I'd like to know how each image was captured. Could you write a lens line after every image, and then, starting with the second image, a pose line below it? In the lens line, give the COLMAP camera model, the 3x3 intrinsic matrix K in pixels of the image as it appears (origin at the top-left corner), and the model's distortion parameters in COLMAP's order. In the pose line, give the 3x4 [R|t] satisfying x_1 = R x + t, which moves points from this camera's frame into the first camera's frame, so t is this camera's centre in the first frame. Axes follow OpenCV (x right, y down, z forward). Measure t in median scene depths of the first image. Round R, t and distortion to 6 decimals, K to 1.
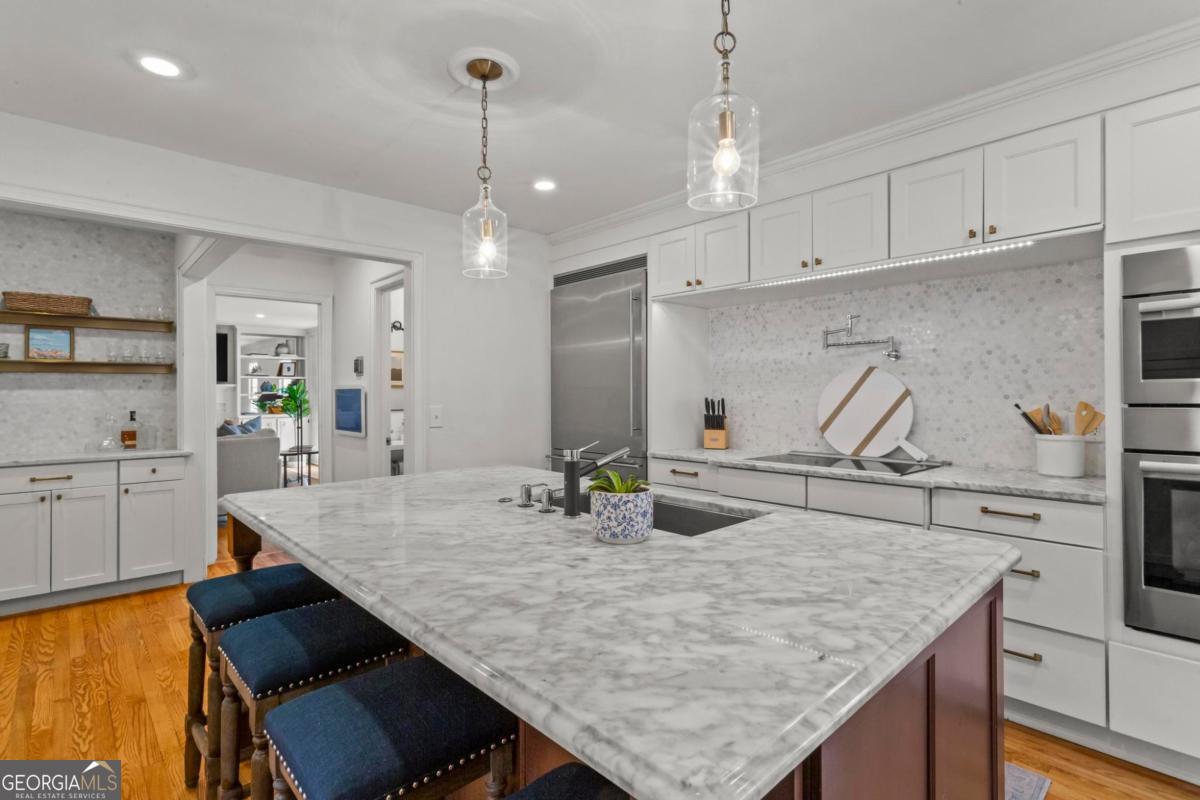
lens RADIAL K [[577.1, 0, 589.7], [0, 577.1, 393.9], [0, 0, 1]] dist [0.002585, 0.001019]
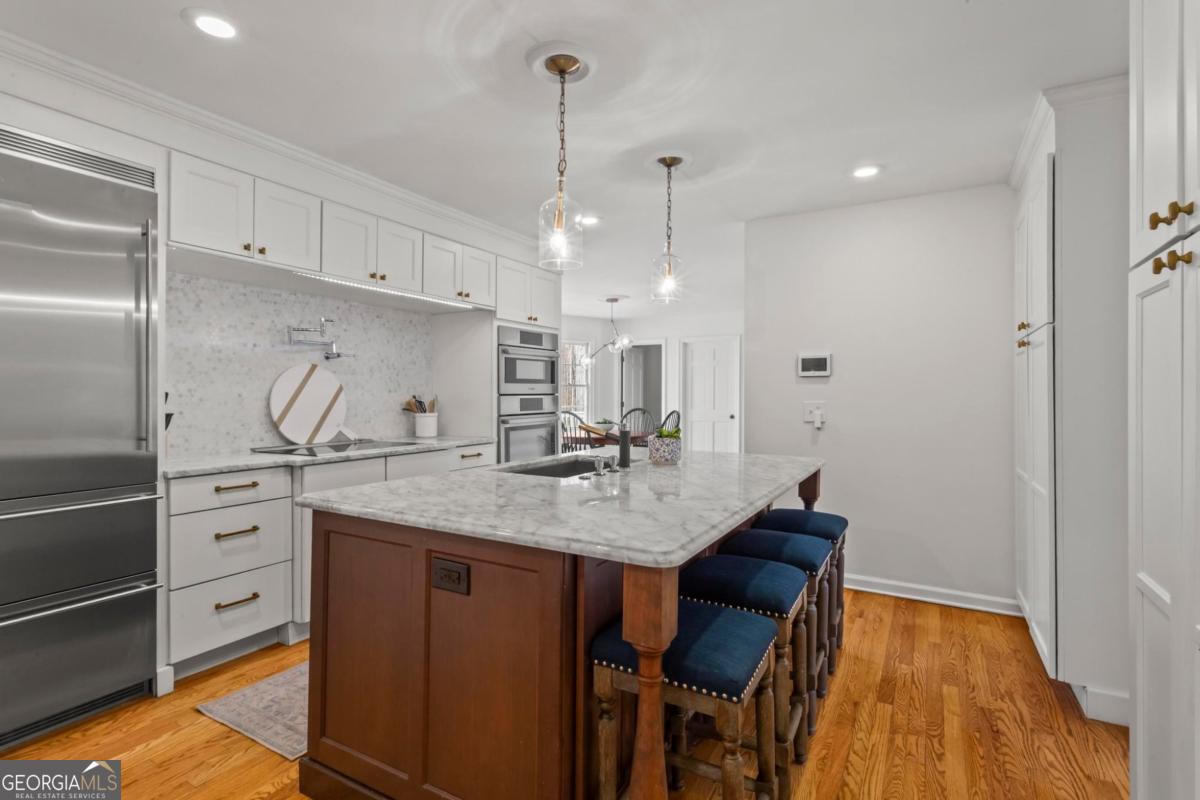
lens RADIAL K [[577.1, 0, 589.7], [0, 577.1, 393.9], [0, 0, 1]] dist [0.002585, 0.001019]
pose [[-0.297012, 0.002750, 0.954870, -0.750589], [-0.001481, 0.999993, -0.003340, 0.013980], [-0.954872, -0.002406, -0.297006, 0.808892]]
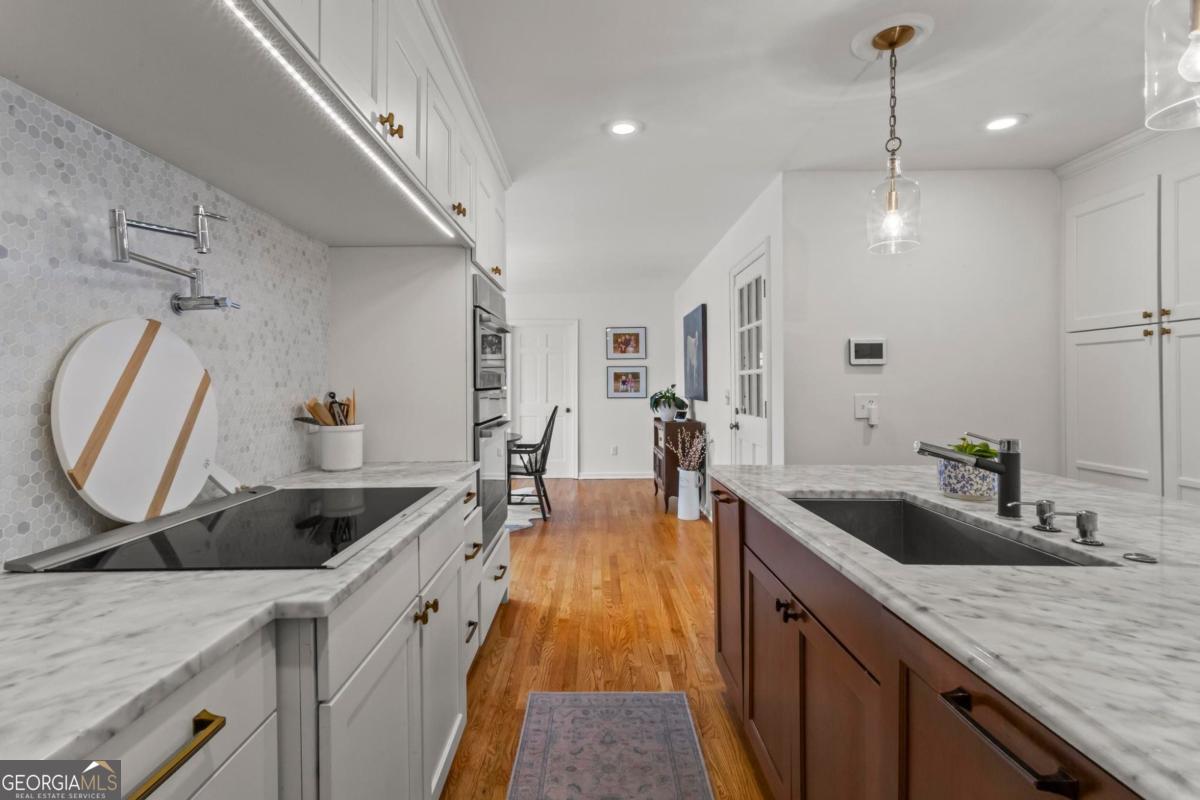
lens RADIAL K [[574.4, 0, 586.3], [0, 574.4, 383.7], [0, 0, 1]] dist [0.002389, 0.000395]
pose [[-0.725948, 0.006236, 0.687721, -0.084486], [0.005070, 0.999980, -0.003717, 0.007411], [-0.687731, 0.000788, -0.725966, 1.082988]]
